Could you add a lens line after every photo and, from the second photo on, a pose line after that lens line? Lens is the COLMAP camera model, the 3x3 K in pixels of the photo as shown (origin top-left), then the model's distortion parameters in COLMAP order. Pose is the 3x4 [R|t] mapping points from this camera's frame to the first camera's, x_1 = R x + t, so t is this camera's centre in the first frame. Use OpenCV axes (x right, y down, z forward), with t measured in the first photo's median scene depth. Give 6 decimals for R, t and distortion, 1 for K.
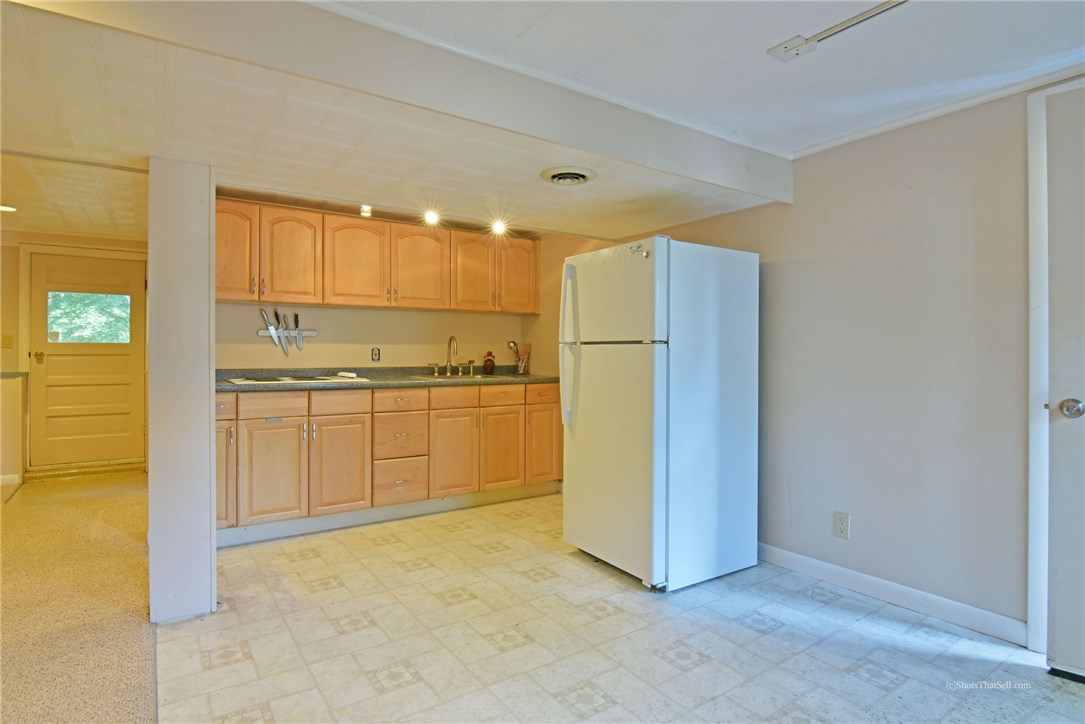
lens RADIAL K [[554.2, 0, 539.4], [0, 554.2, 354.5], [0, 0, 1]] dist [-0.025104, -0.000440]
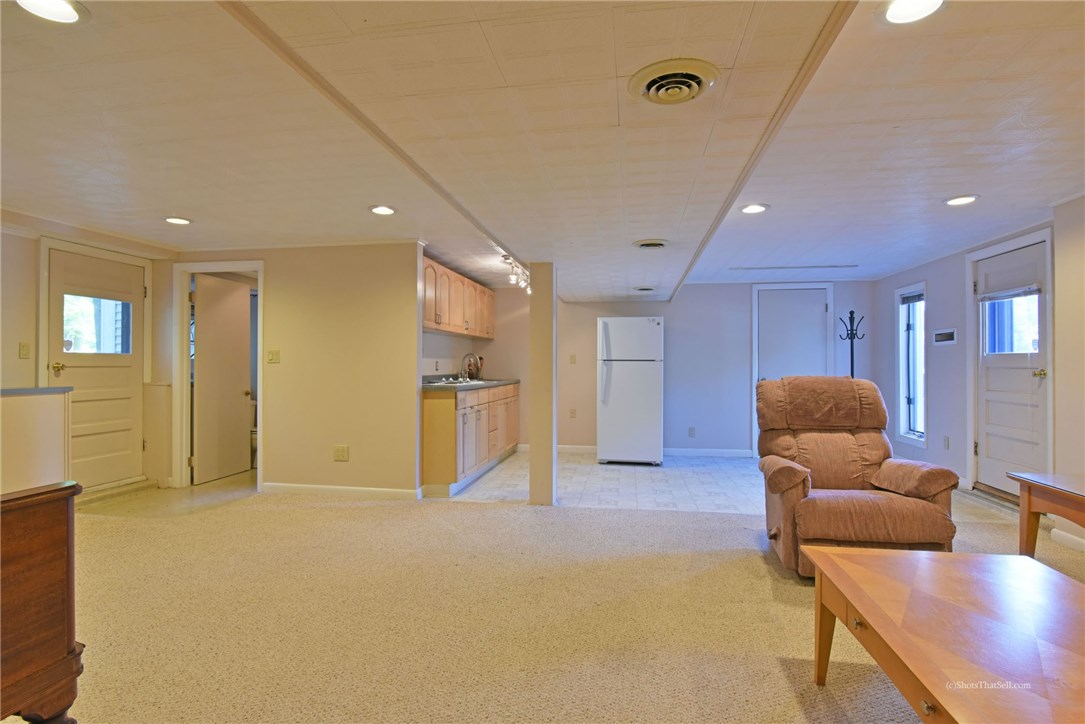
lens RADIAL K [[546.2, 0, 536.9], [0, 546.2, 361.6], [0, 0, 1]] dist [-0.018959, -0.000077]
pose [[0.697161, 0.004234, 0.716902, -1.395737], [0.001102, 0.999975, -0.006977, -0.001031], [-0.716914, 0.005655, 0.697139, -0.198793]]
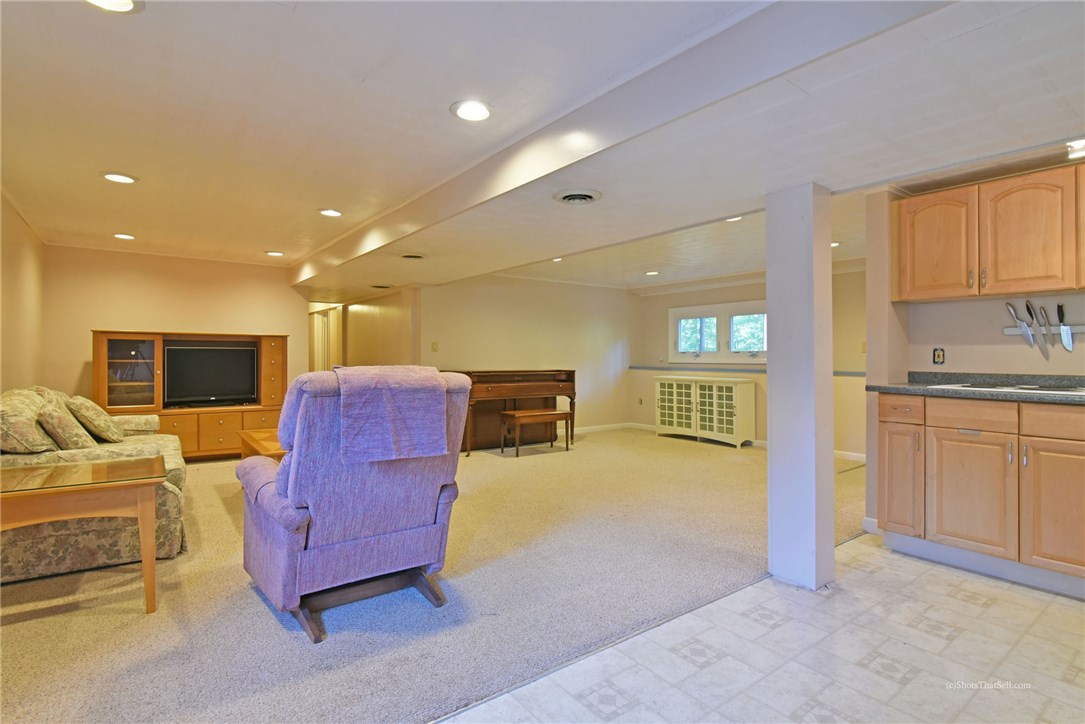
lens RADIAL K [[538.5, 0, 542.5], [0, 538.5, 362.0], [0, 0, 1]] dist [-0.006203, -0.000673]
pose [[0.043891, 0.006372, -0.999016, 0.313528], [-0.005183, 0.999968, 0.006150, 0.006996], [0.999023, 0.004908, 0.043923, 0.283429]]
